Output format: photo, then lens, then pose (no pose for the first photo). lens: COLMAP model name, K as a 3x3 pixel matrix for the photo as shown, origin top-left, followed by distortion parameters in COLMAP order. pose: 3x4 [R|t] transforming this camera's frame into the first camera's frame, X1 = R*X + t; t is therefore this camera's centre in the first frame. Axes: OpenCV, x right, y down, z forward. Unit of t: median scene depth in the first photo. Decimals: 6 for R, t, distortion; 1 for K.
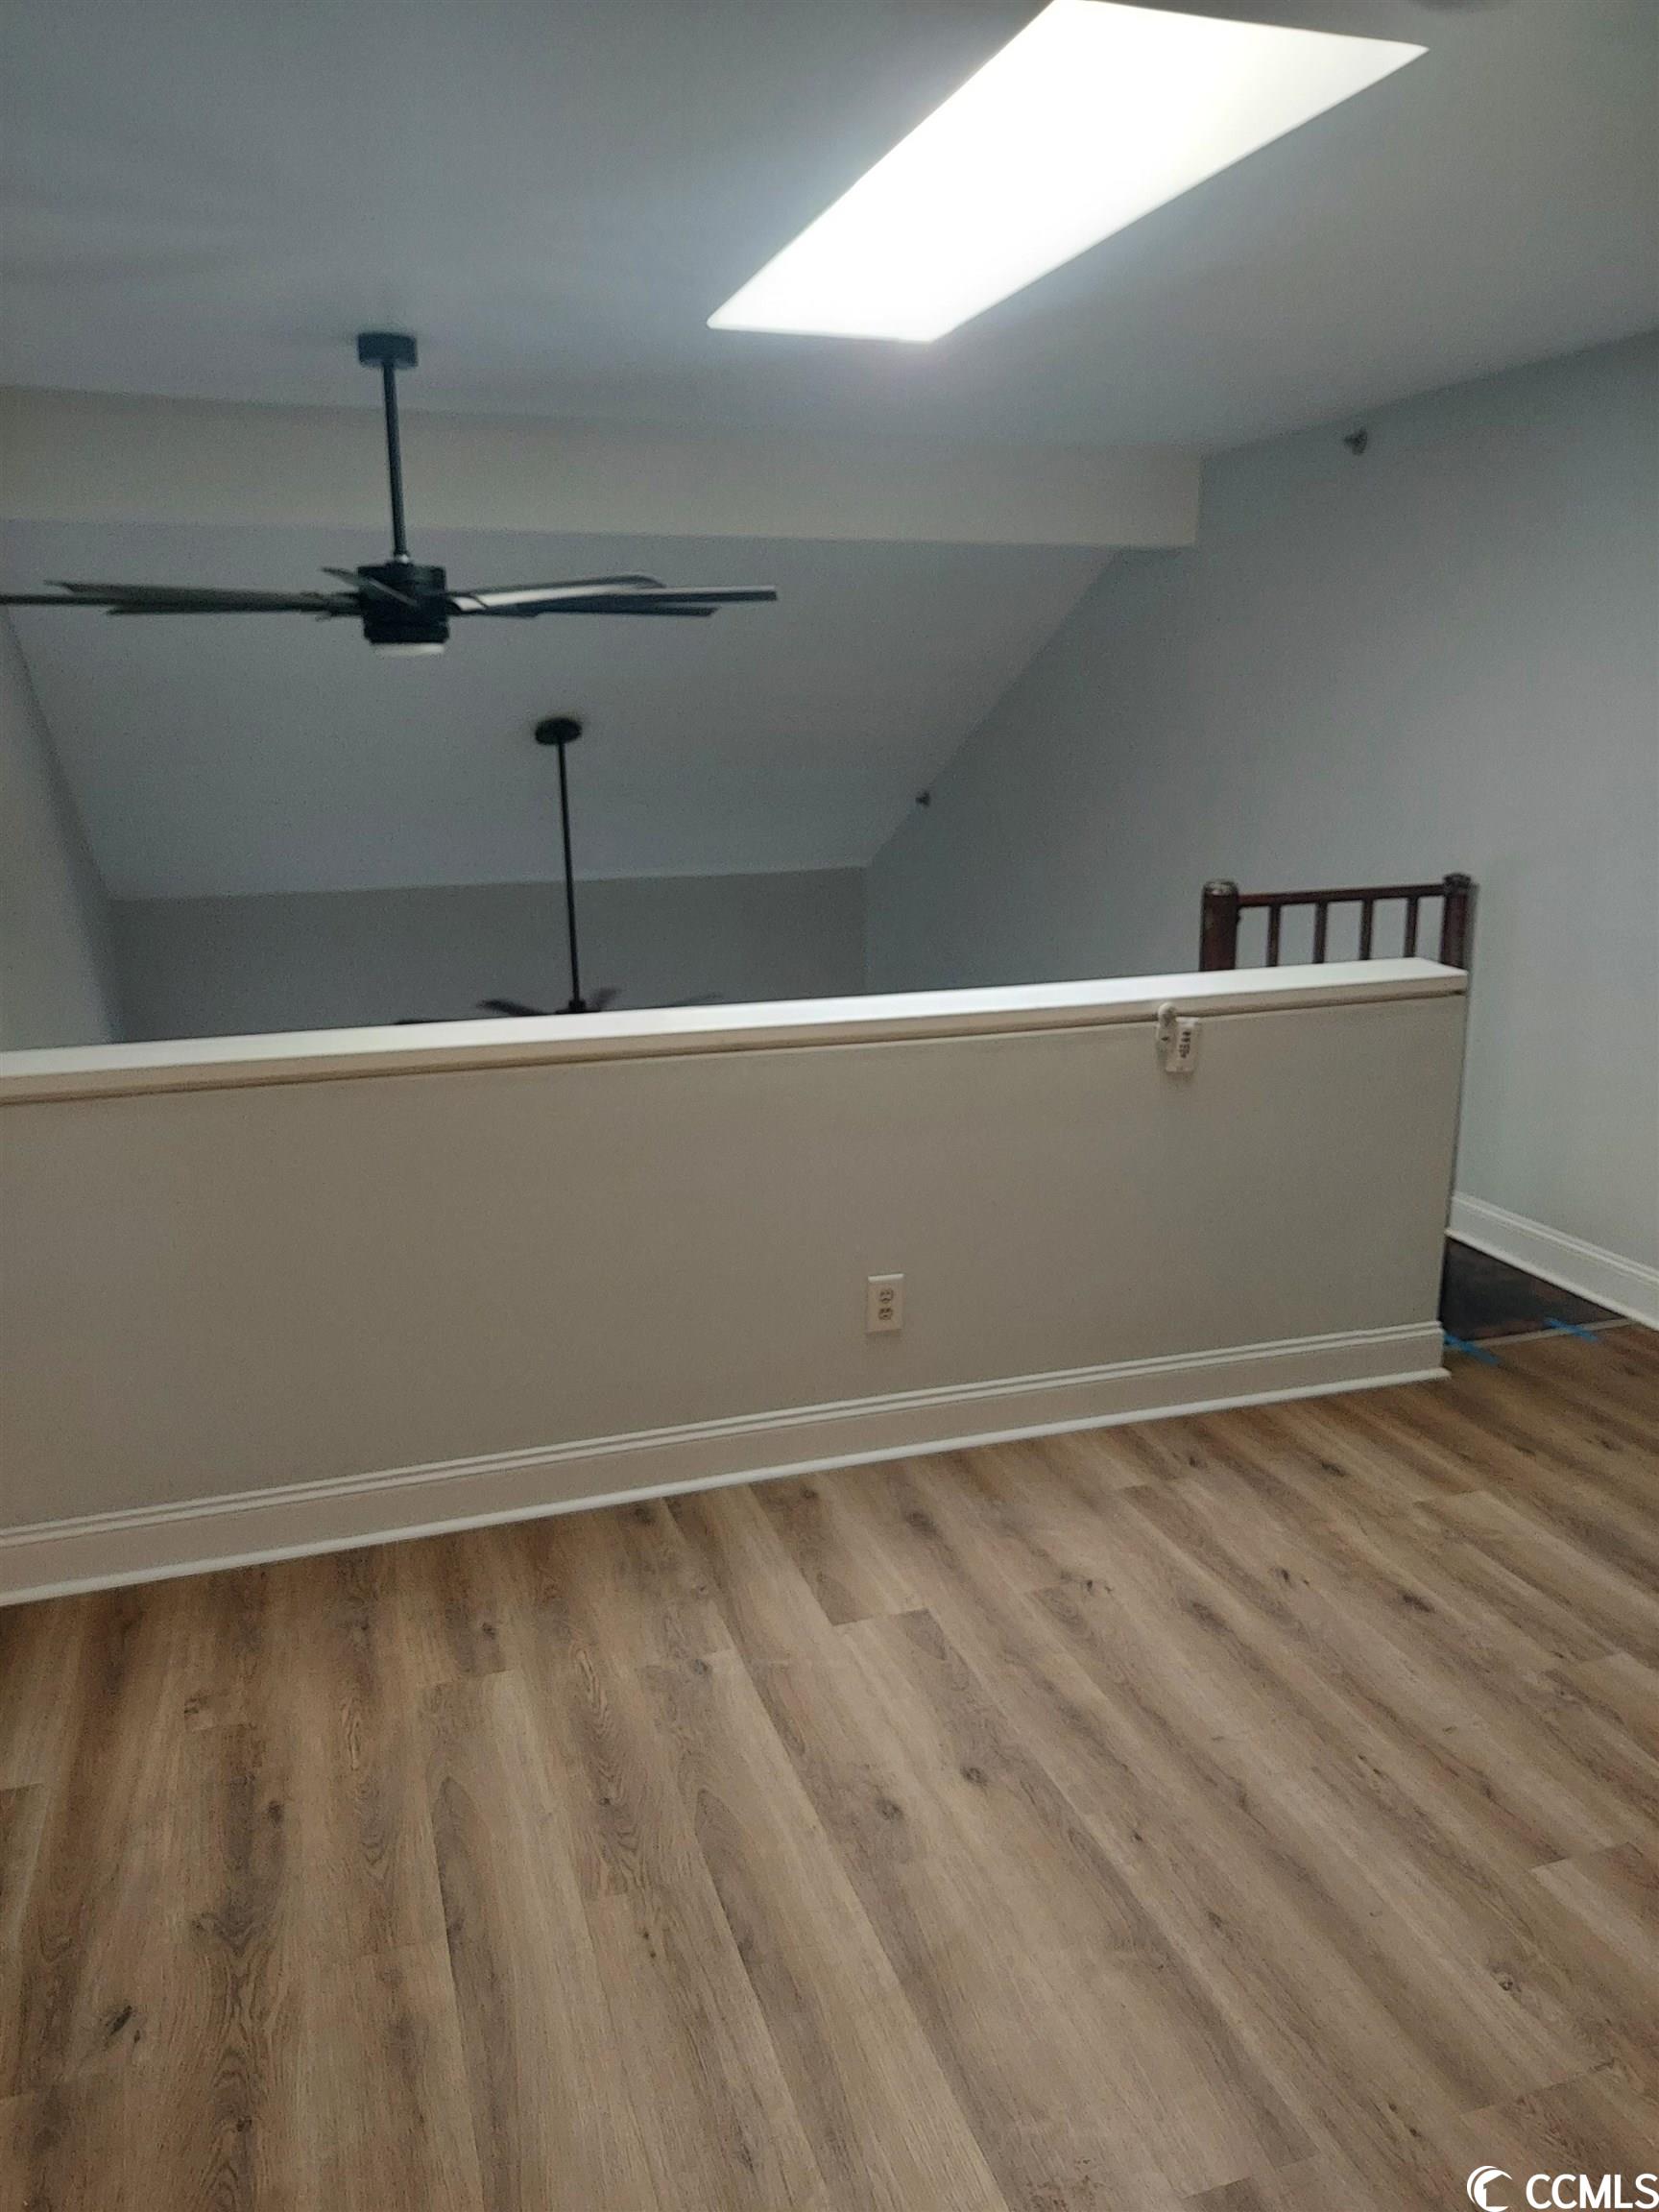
lens RADIAL K [[1616.3, 0, 825.2], [0, 1616.3, 1110.9], [0, 0, 1]] dist [0.001970, -0.007229]
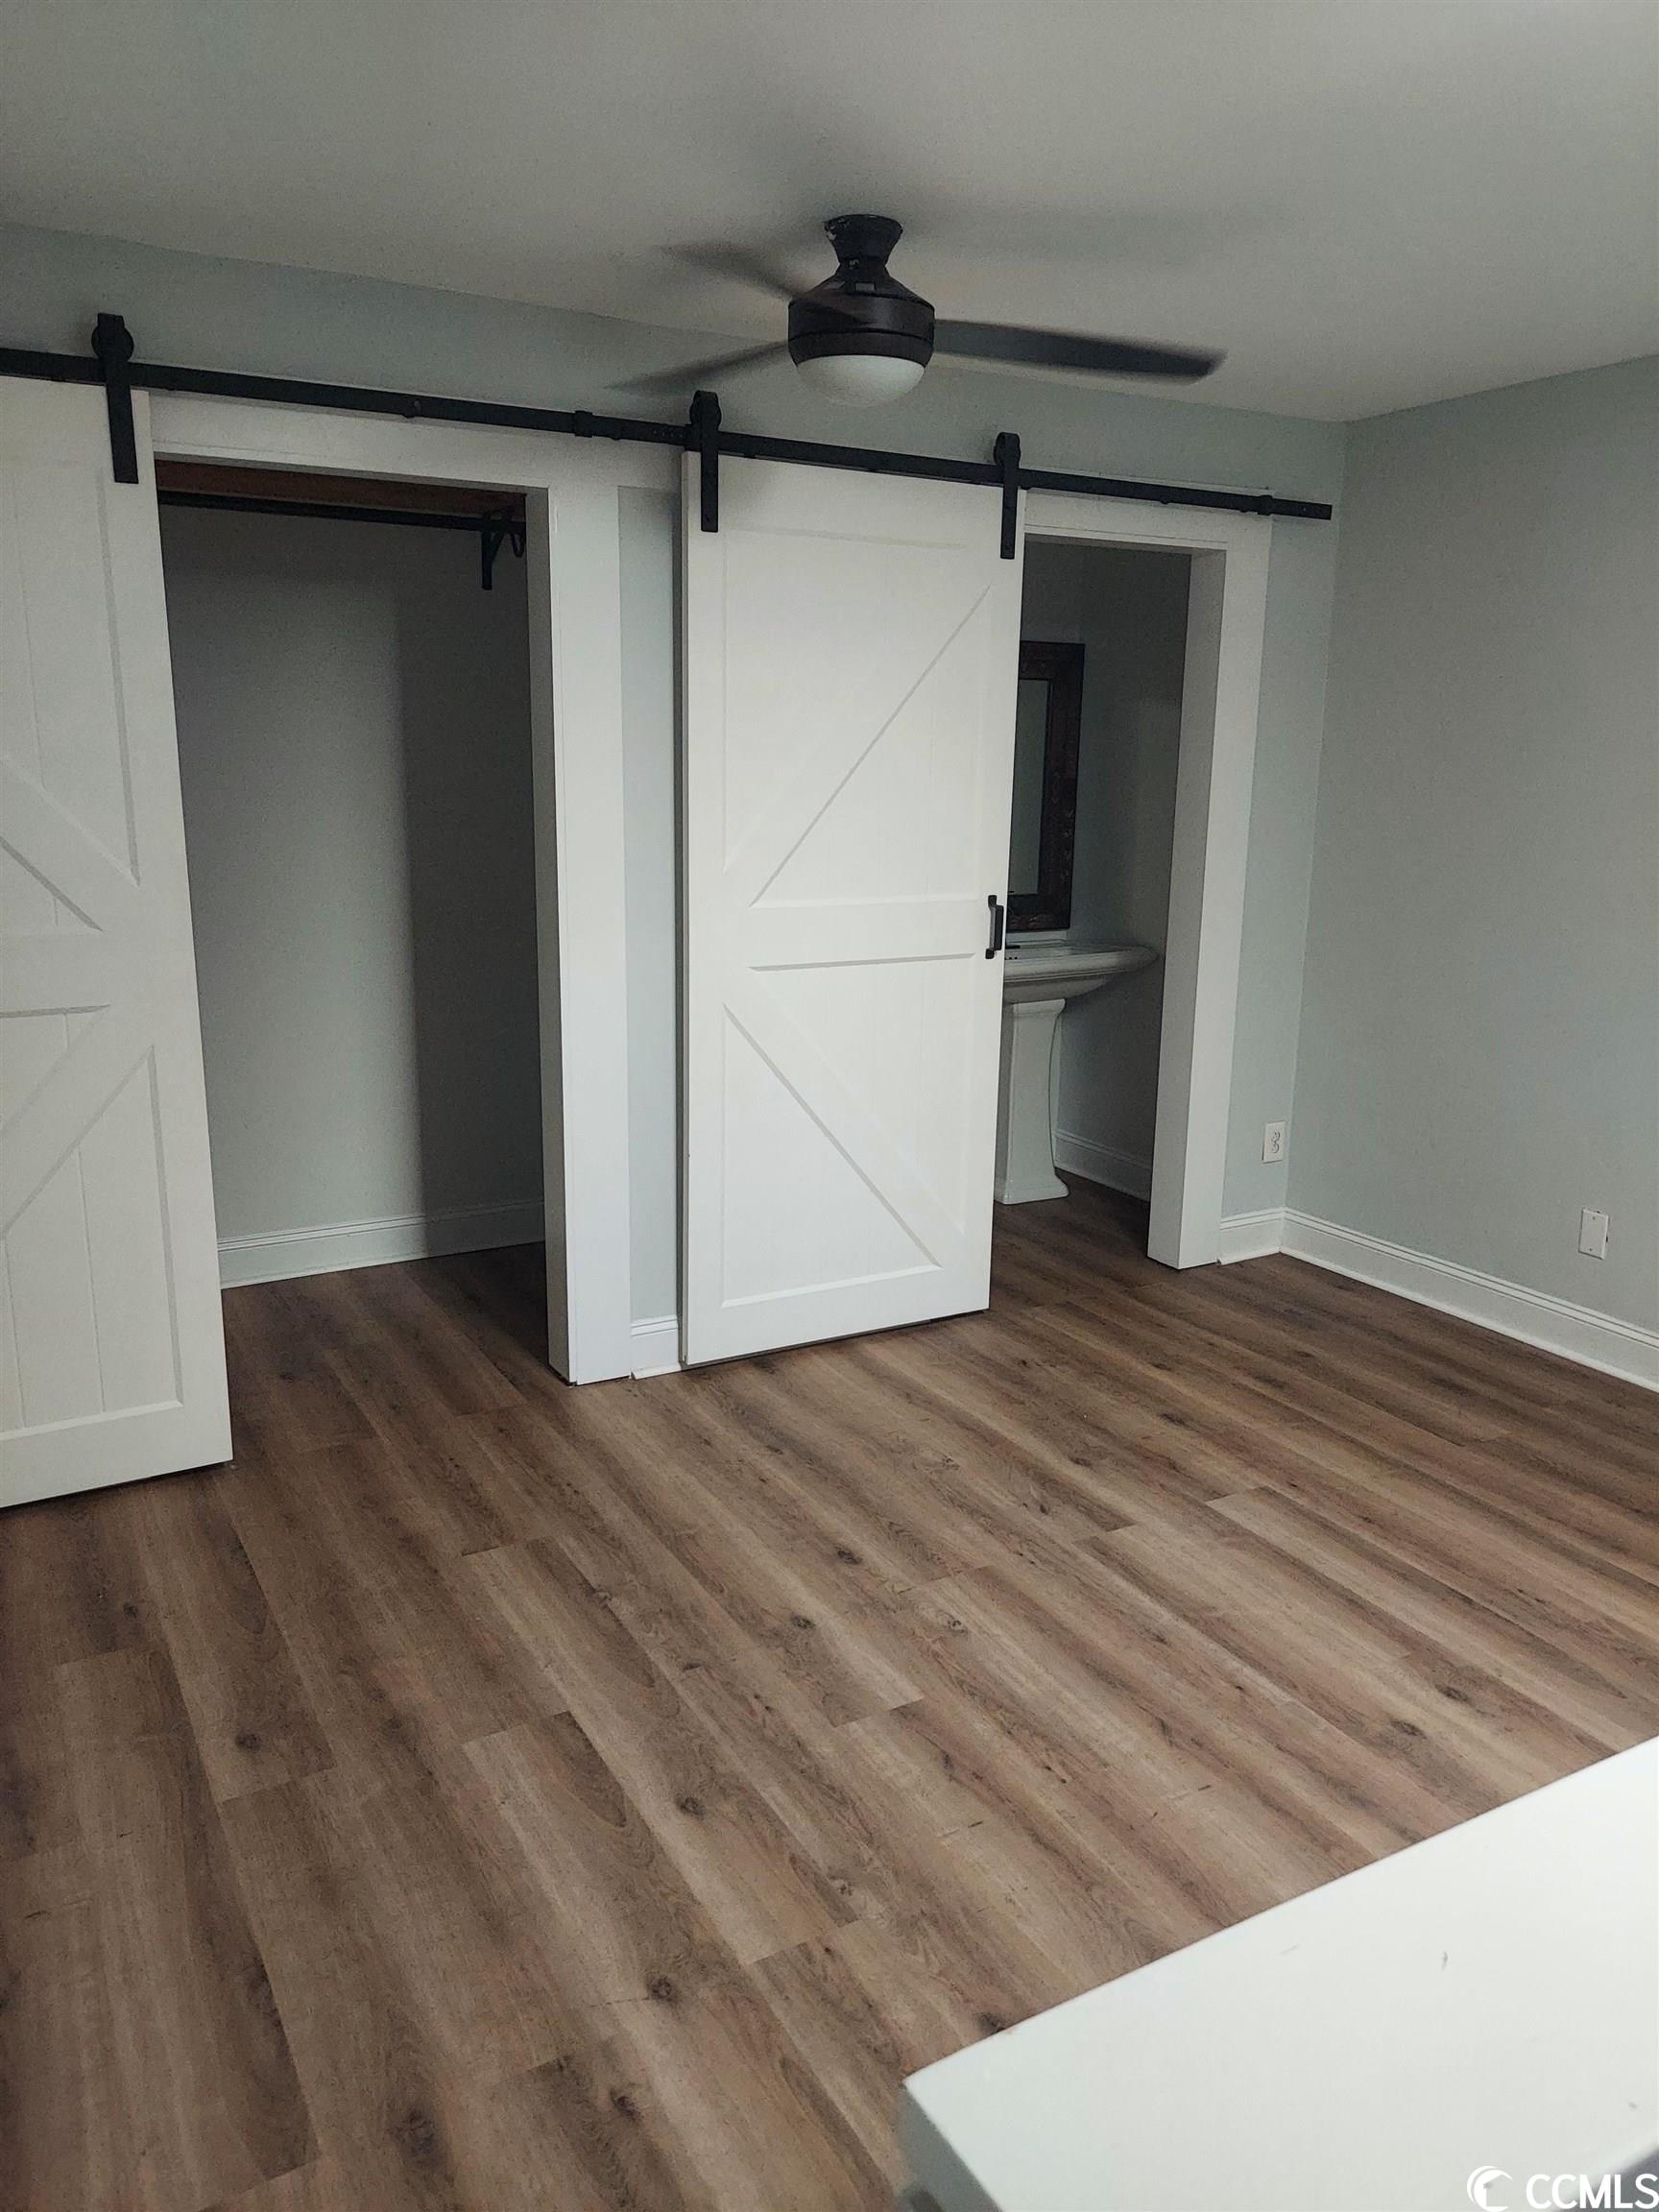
lens RADIAL K [[1616.3, 0, 819.6], [0, 1616.3, 1103.3], [0, 0, 1]] dist [0.001970, -0.007229]
pose [[-0.979229, 0.049083, -0.196725, 0.696774], [-0.044069, 0.895537, 0.442799, -0.434507], [0.197909, 0.442272, -0.874773, 1.763240]]
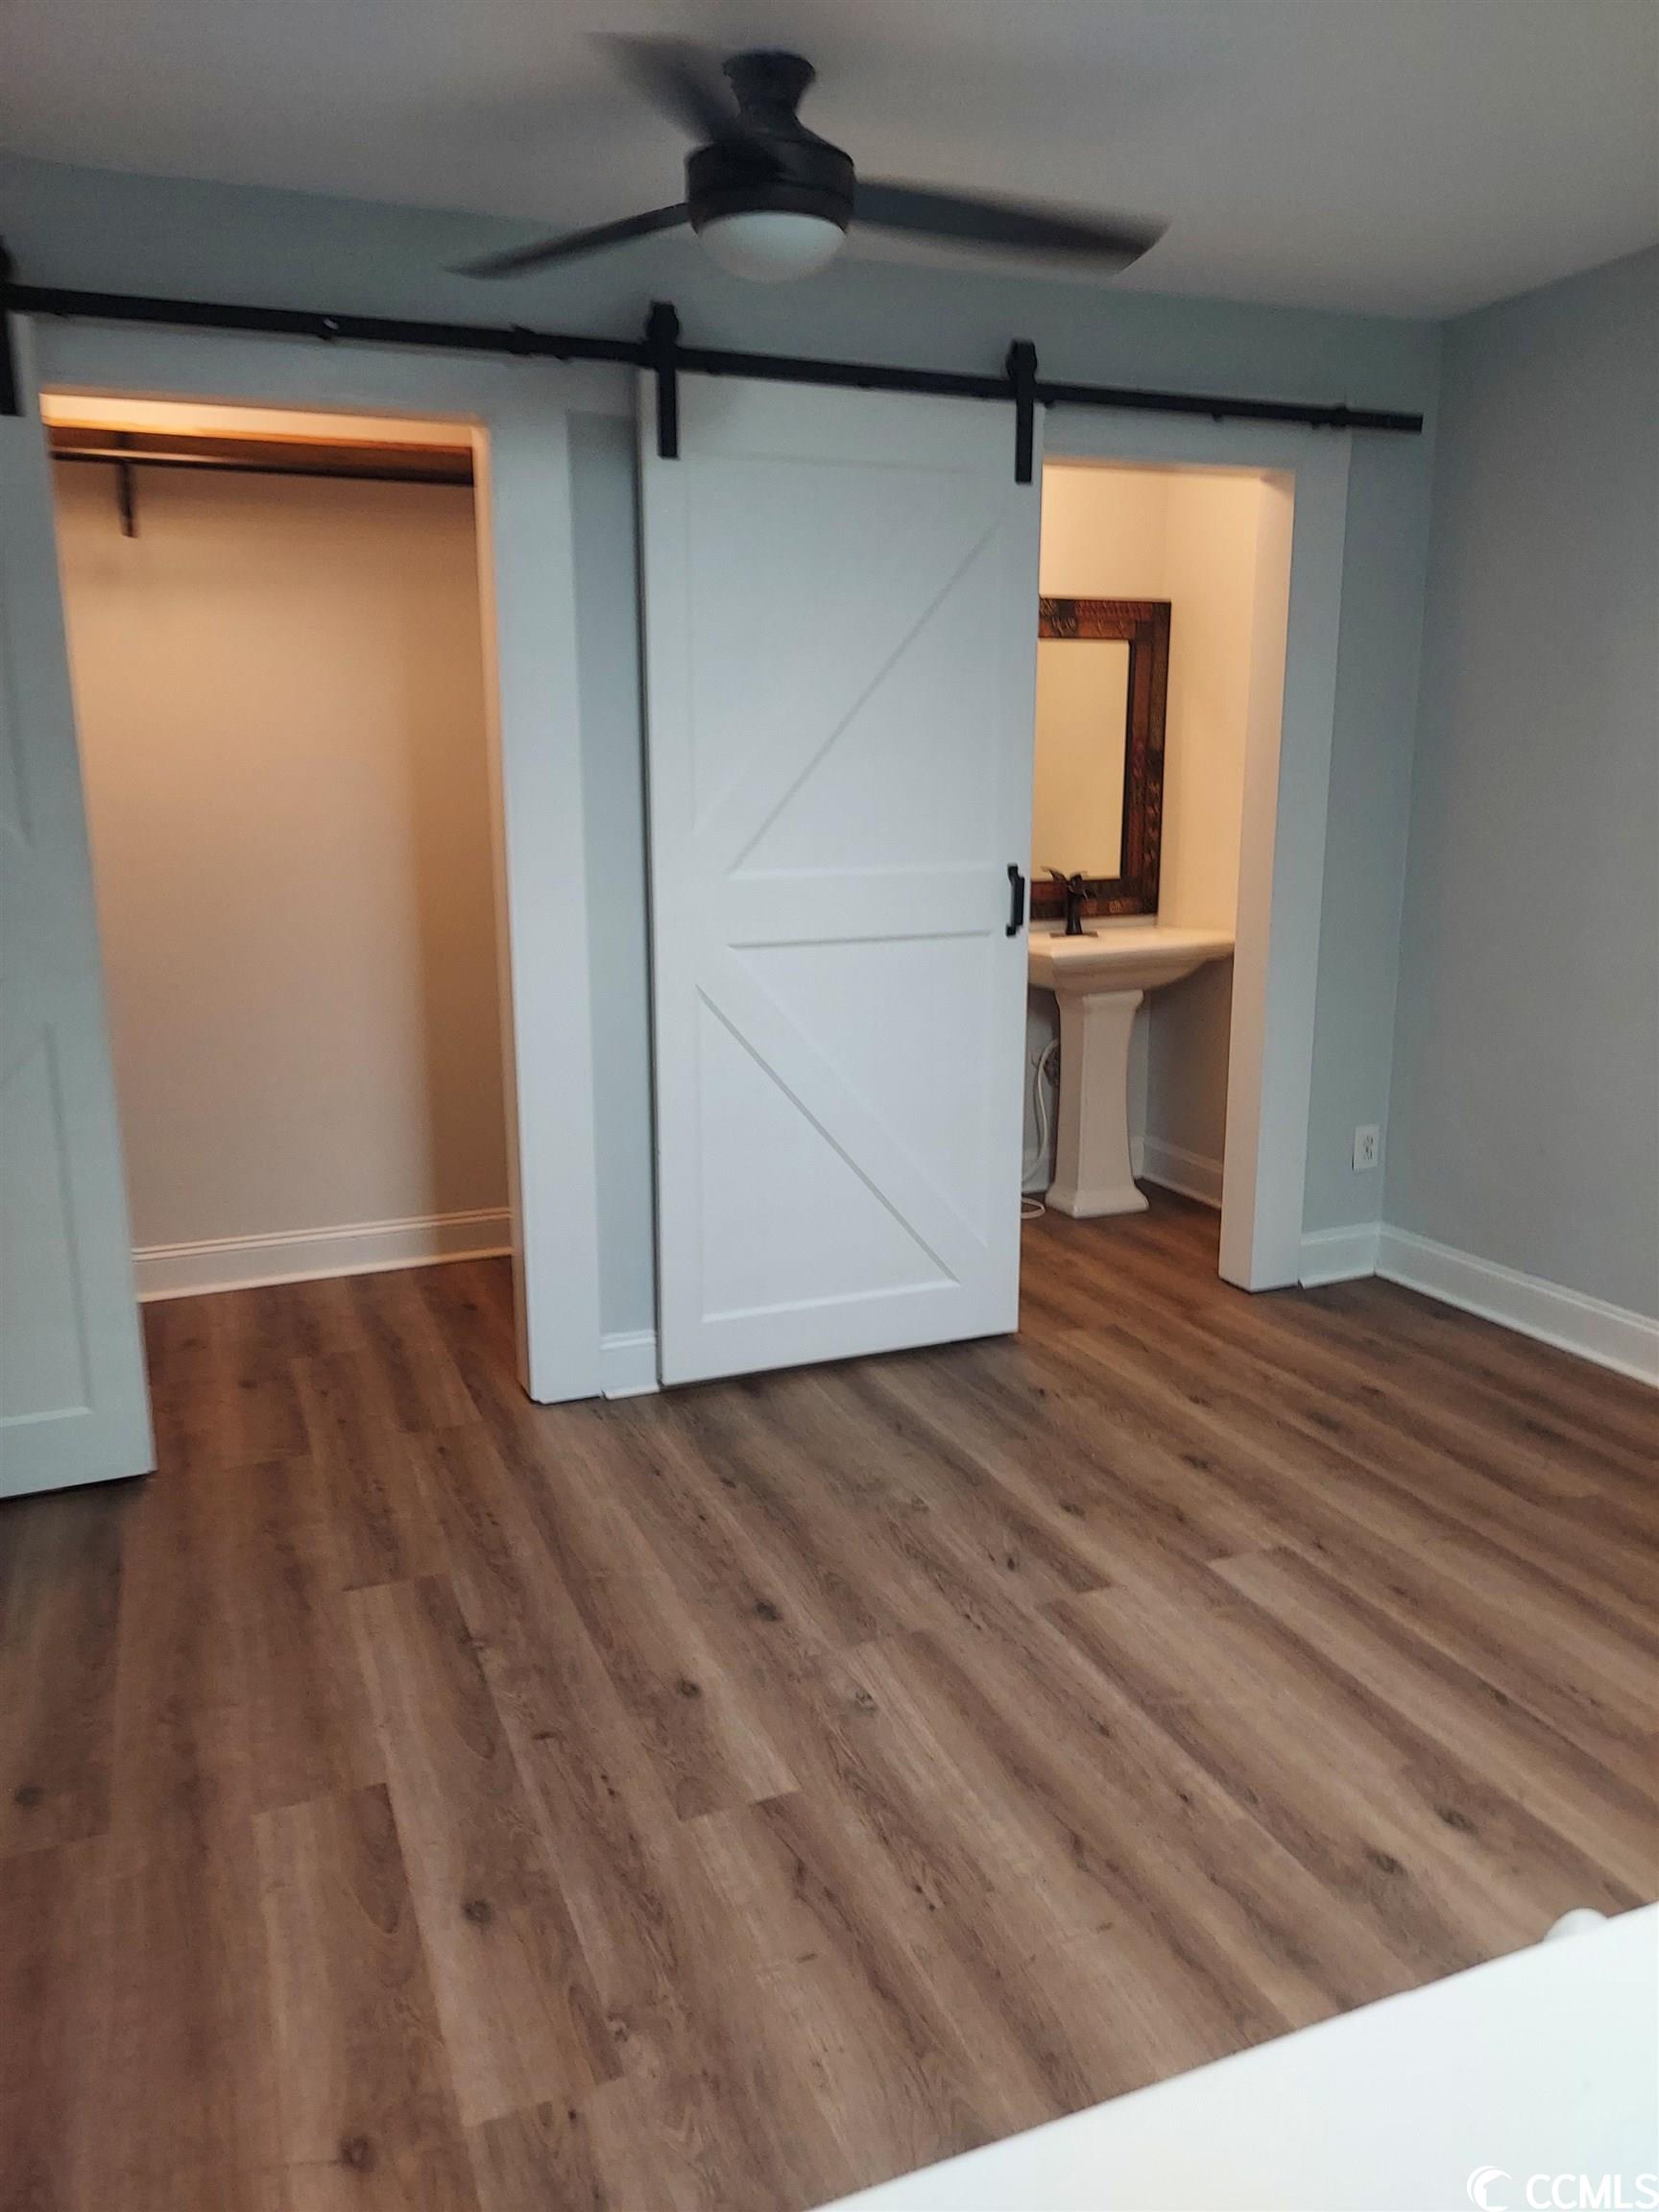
lens RADIAL K [[1616.3, 0, 837.1], [0, 1616.3, 1111.0], [0, 0, 1]] dist [0.001970, -0.007229]
pose [[-0.995843, 0.041621, -0.081027, 0.456553], [0.001785, 0.898256, 0.439468, -0.339028], [0.091074, 0.437497, -0.894596, 1.648504]]
